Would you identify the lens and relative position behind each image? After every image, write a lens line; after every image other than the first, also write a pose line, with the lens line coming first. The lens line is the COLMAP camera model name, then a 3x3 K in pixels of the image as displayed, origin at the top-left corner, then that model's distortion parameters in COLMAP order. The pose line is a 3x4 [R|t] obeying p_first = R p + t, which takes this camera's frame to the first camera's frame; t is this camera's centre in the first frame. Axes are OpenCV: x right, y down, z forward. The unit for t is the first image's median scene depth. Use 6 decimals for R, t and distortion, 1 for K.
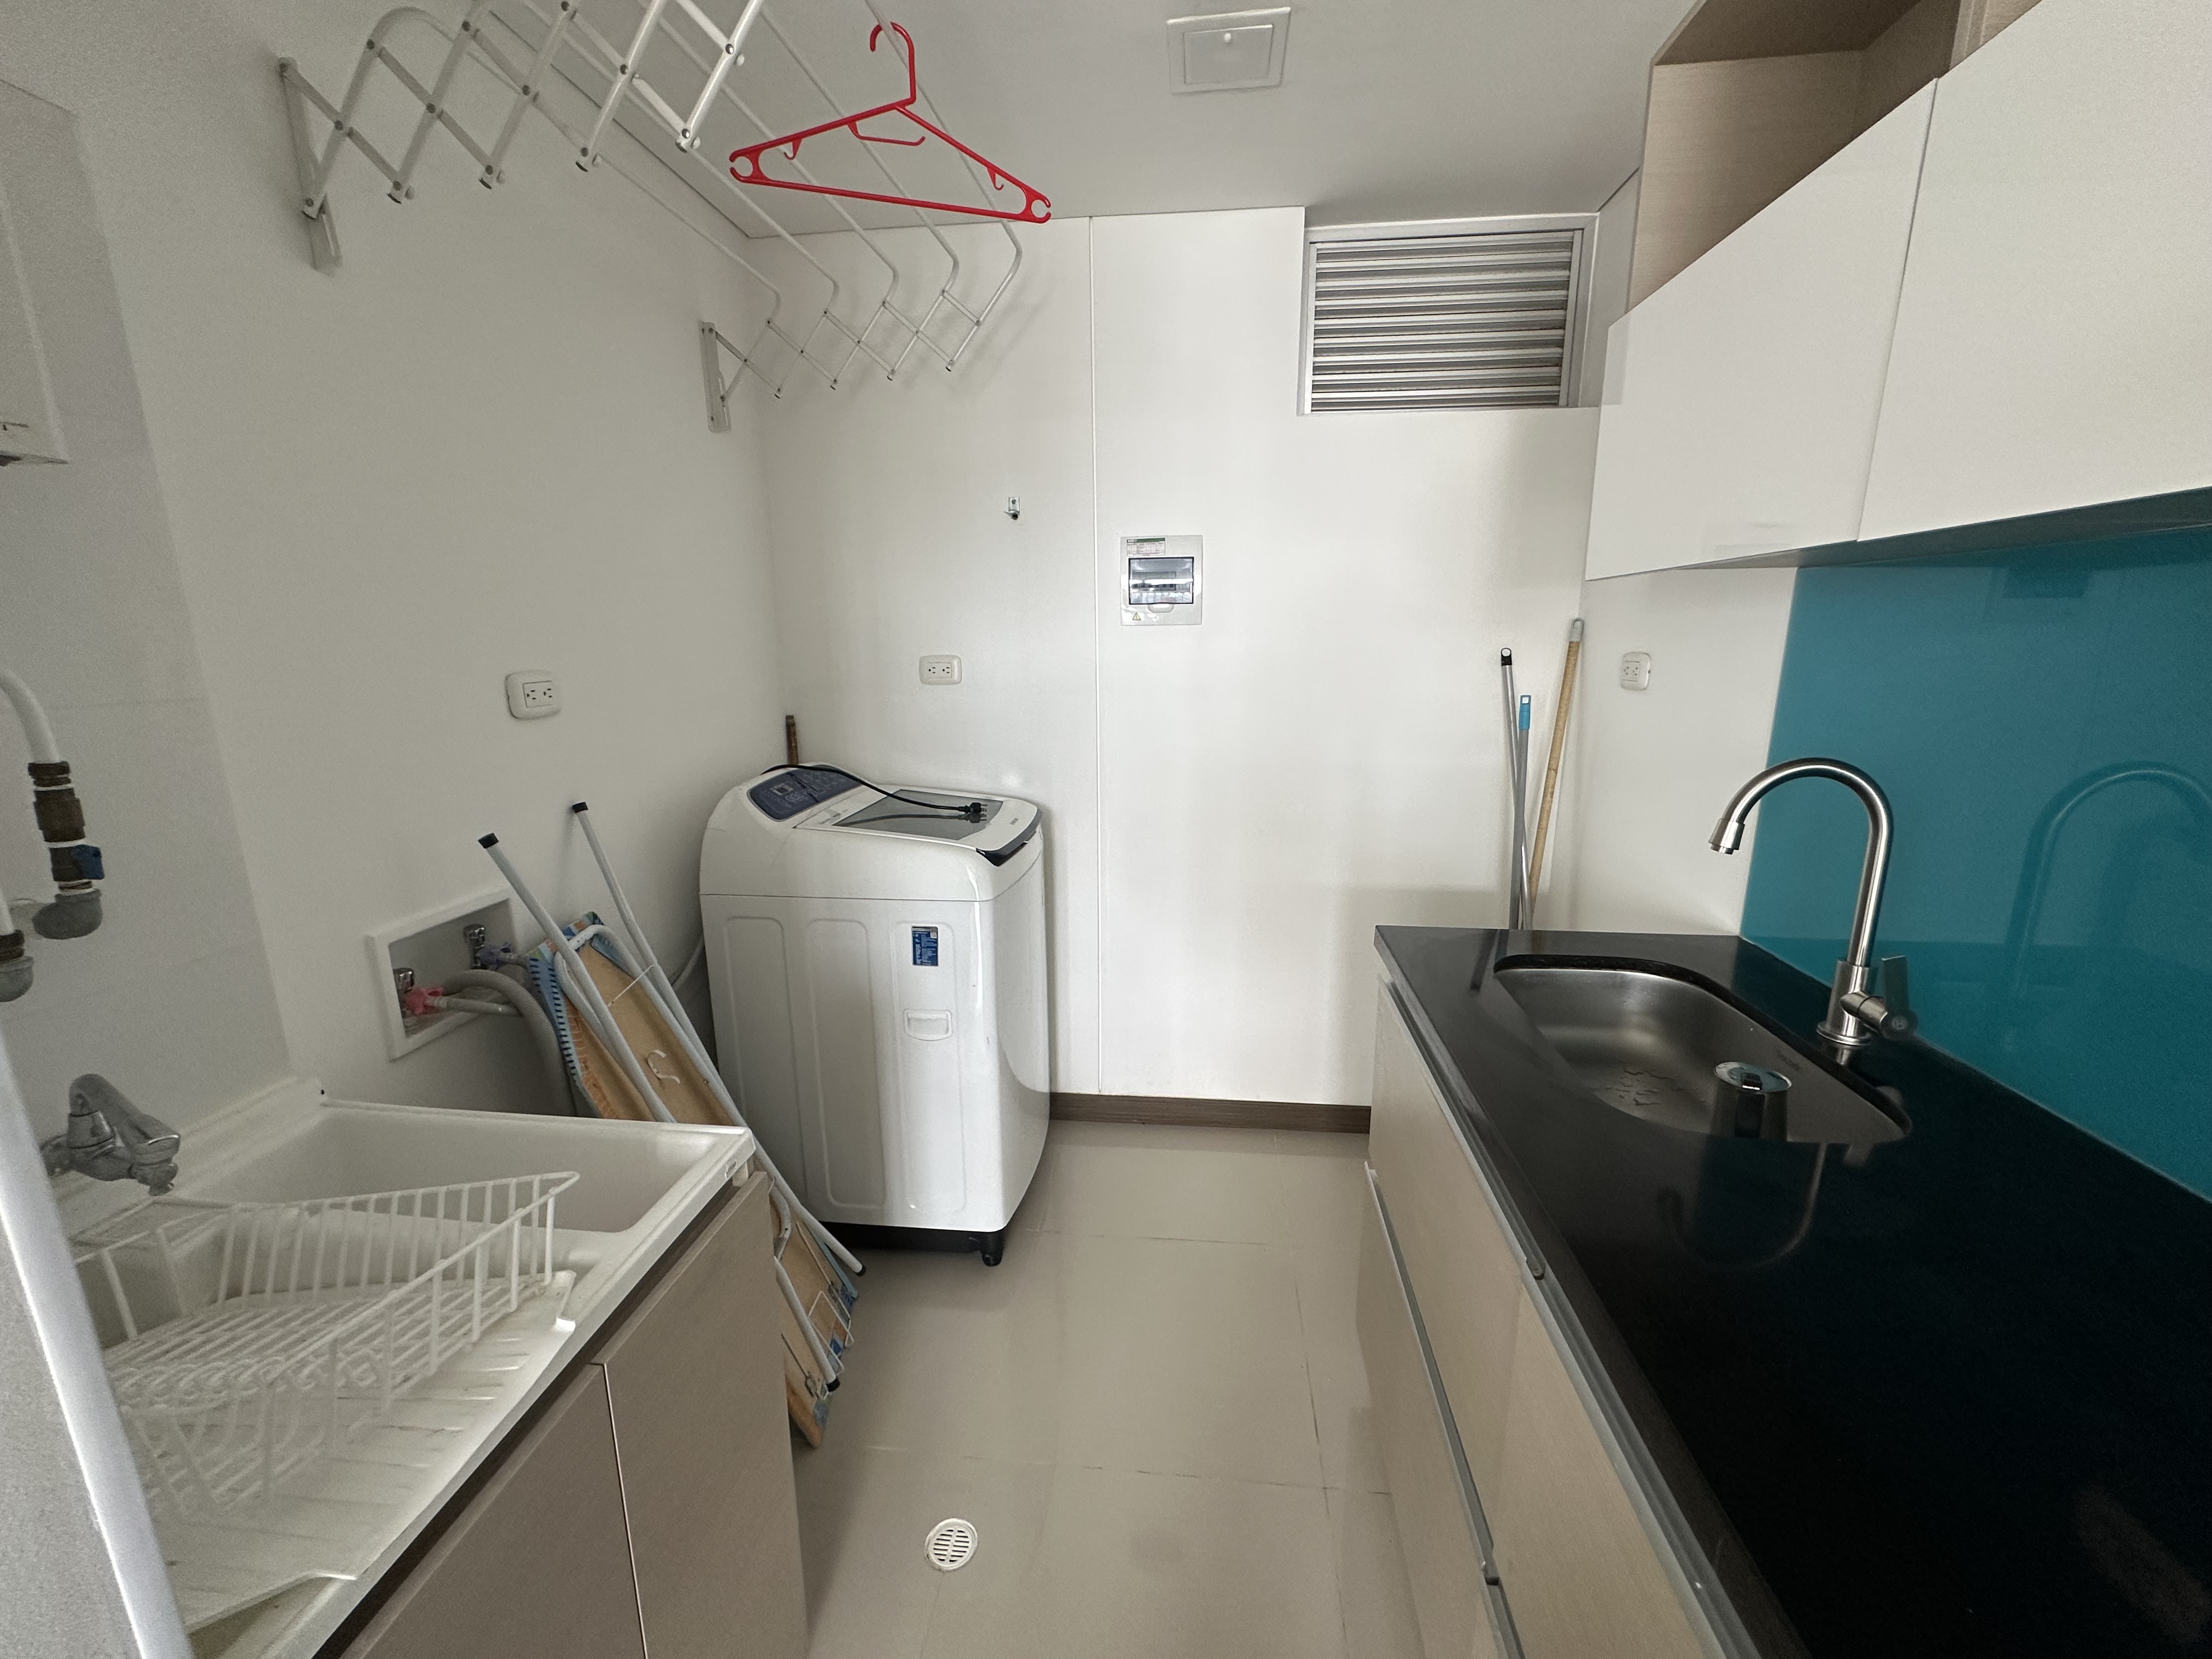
lens RADIAL K [[885.9, 0, 1100.5], [0, 885.9, 827.3], [0, 0, 1]] dist [-0.003775, 0.000457]
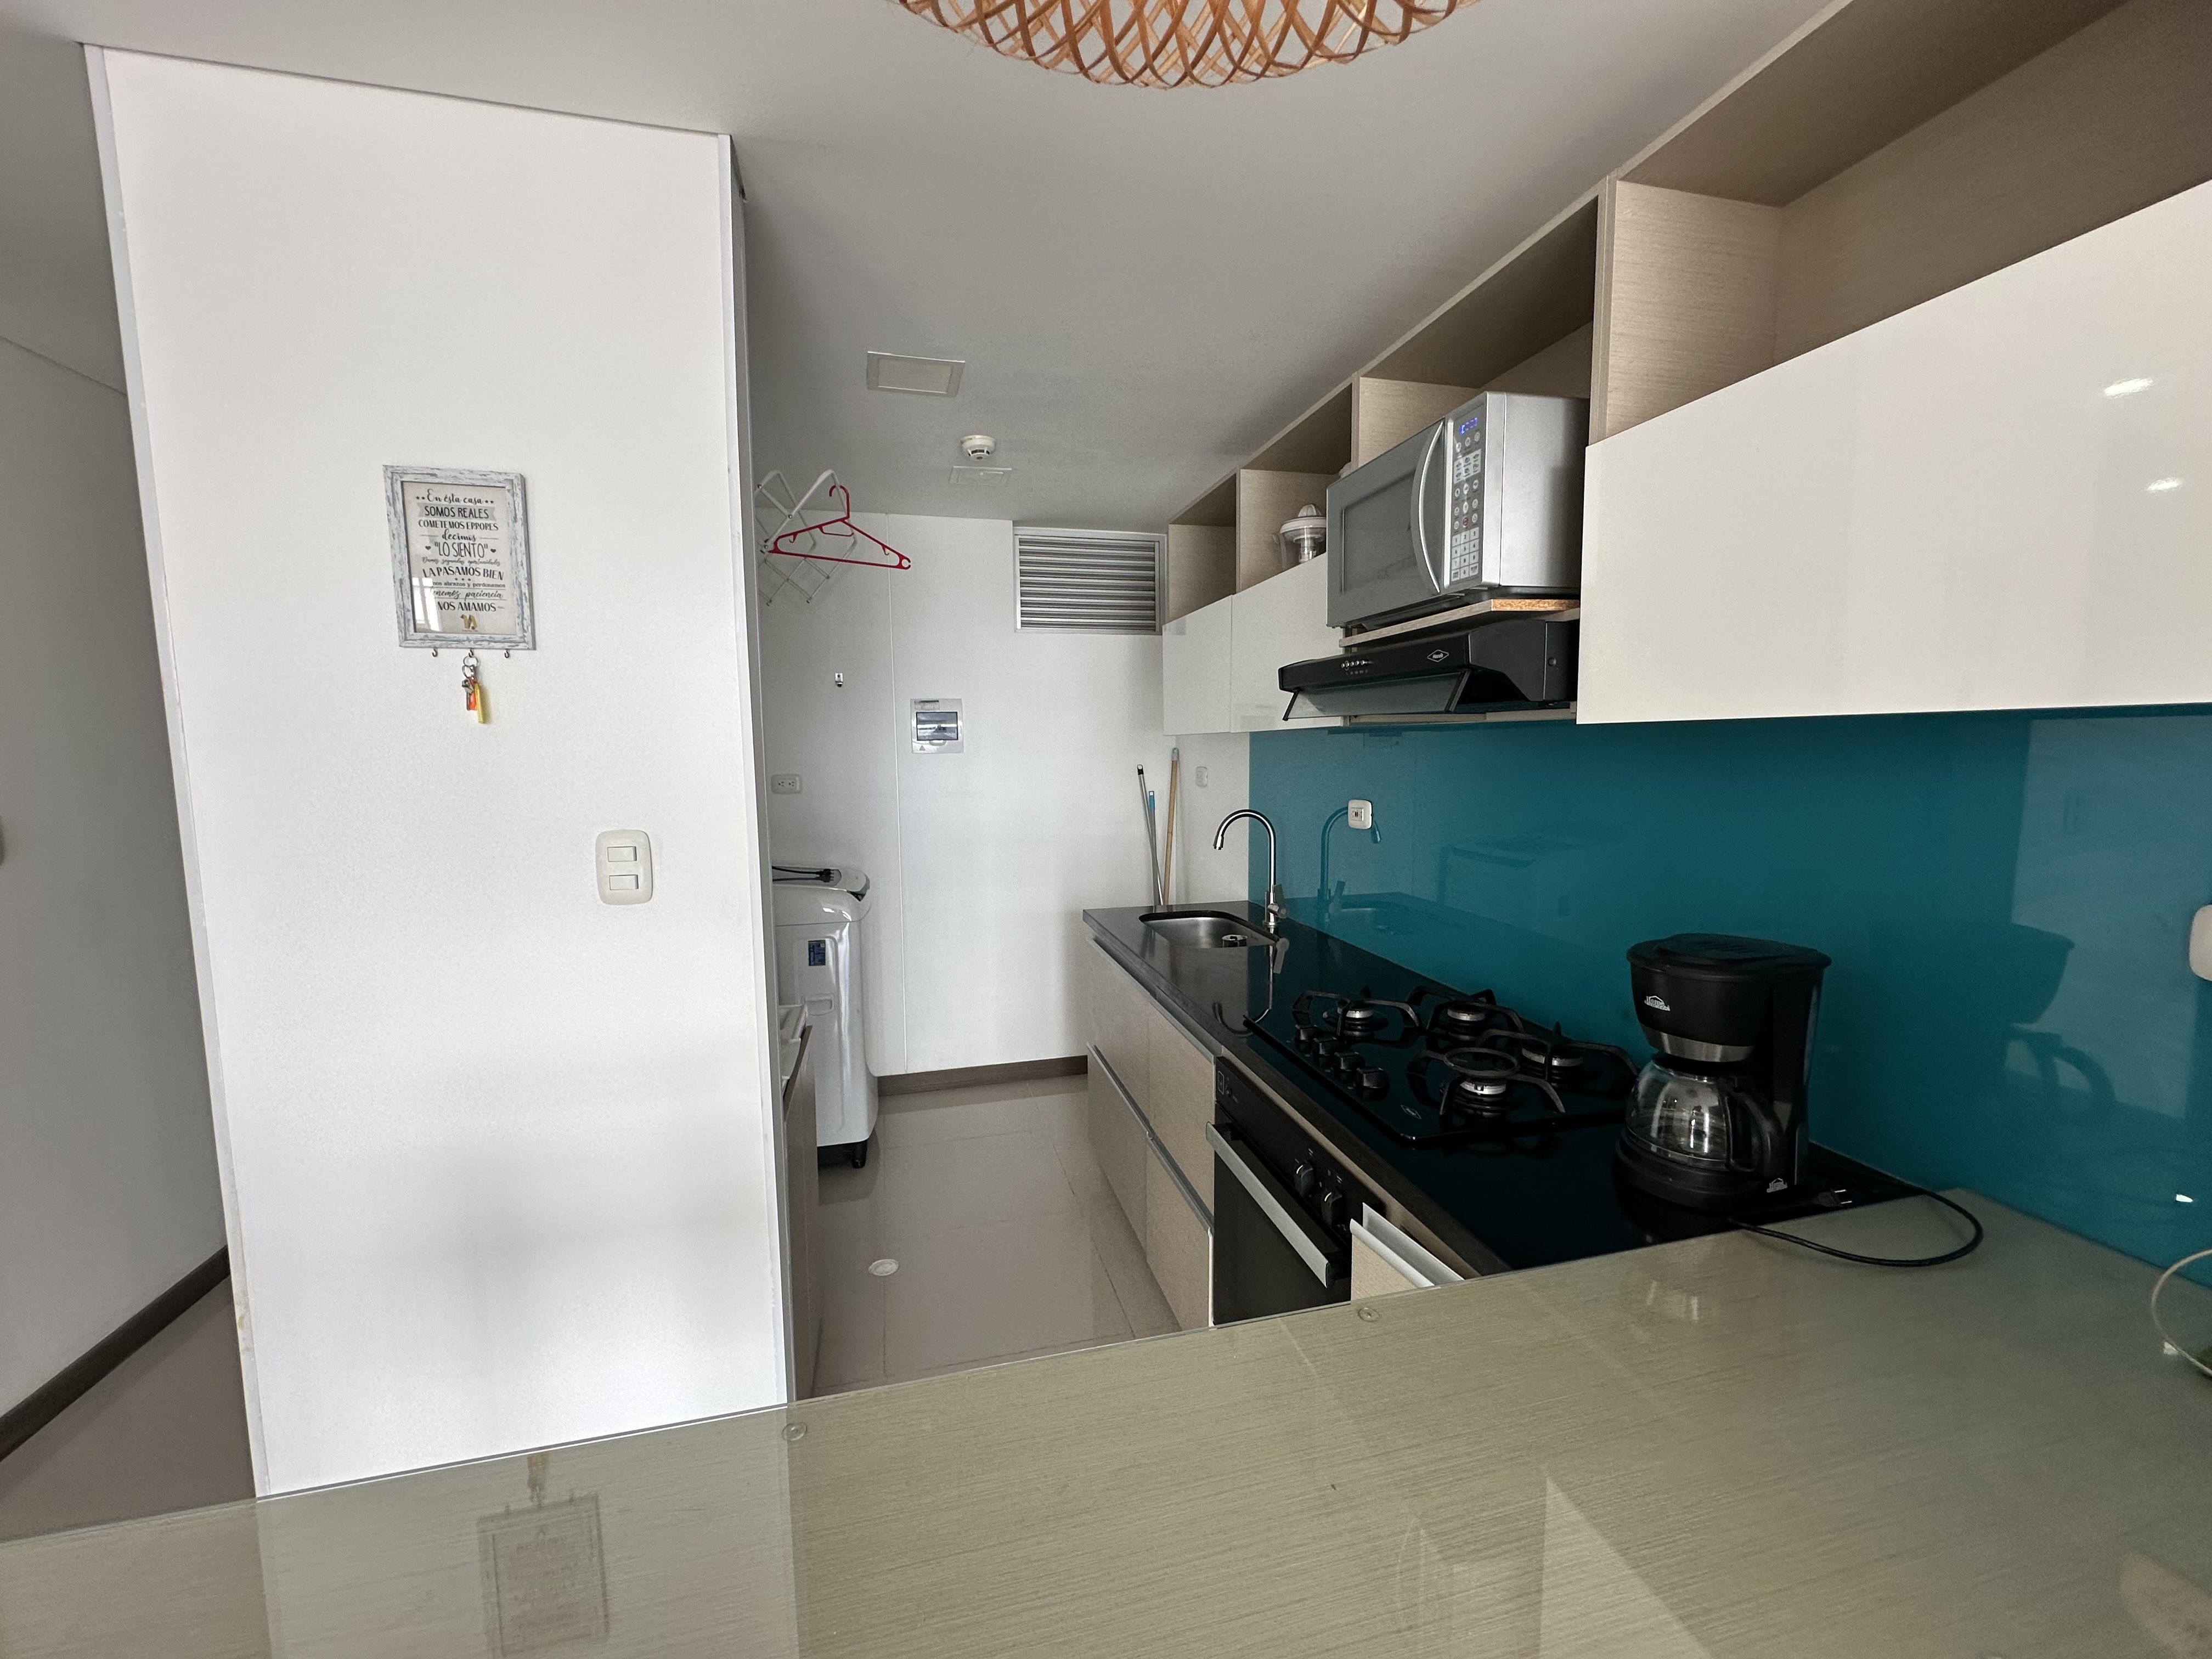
lens RADIAL K [[885.9, 0, 1105.7], [0, 885.9, 828.7], [0, 0, 1]] dist [-0.003775, 0.000457]
pose [[0.937545, -0.037574, 0.345829, -0.223121], [0.079270, 0.991070, -0.107223, 0.109762], [-0.338712, 0.127940, 0.932151, -0.616331]]
